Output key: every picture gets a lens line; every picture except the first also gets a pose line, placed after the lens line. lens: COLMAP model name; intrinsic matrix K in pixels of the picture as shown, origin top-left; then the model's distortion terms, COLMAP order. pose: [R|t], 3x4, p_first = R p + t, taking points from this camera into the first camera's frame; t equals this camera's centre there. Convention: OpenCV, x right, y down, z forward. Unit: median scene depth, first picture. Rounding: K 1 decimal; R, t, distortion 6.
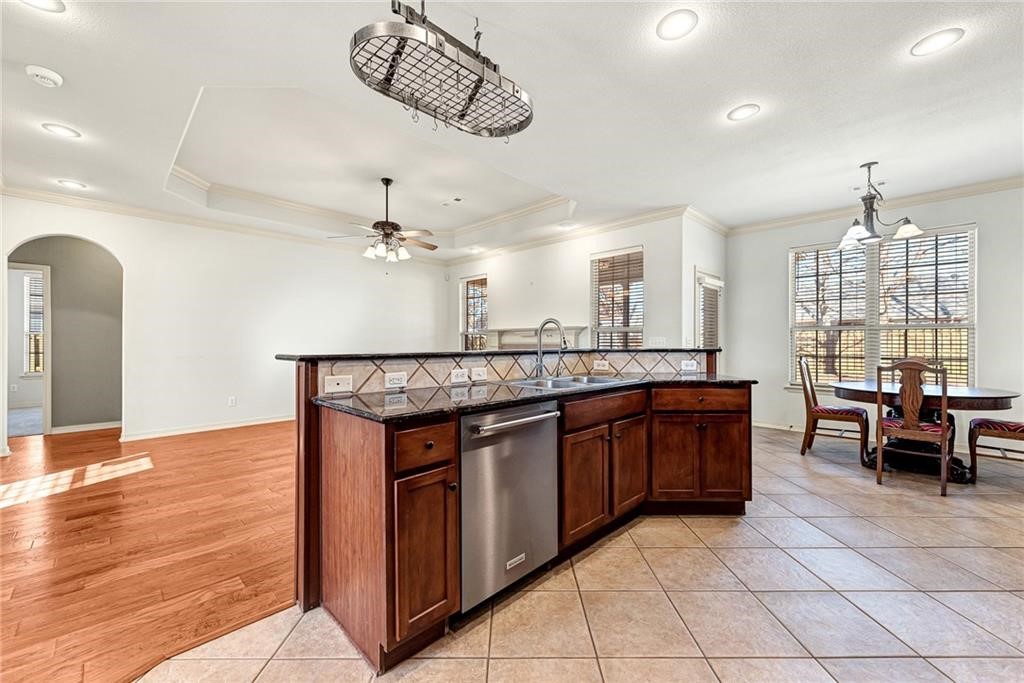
lens RADIAL K [[407.0, 0, 511.9], [0, 407.0, 341.5], [0, 0, 1]] dist [0.019657, -0.000896]
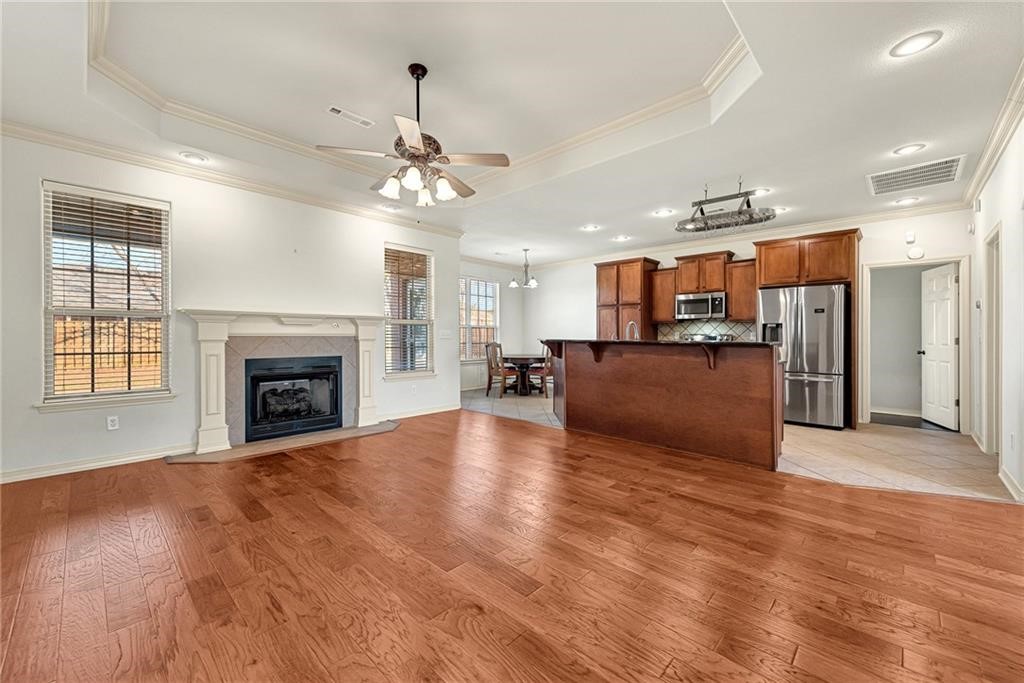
lens RADIAL K [[407.0, 0, 527.3], [0, 407.0, 326.4], [0, 0, 1]] dist [0.019657, -0.000896]
pose [[-0.029824, 0.025557, 0.999228, -1.151658], [-0.003044, 0.999666, -0.025659, 0.005702], [-0.999551, -0.003807, -0.029737, 1.066745]]
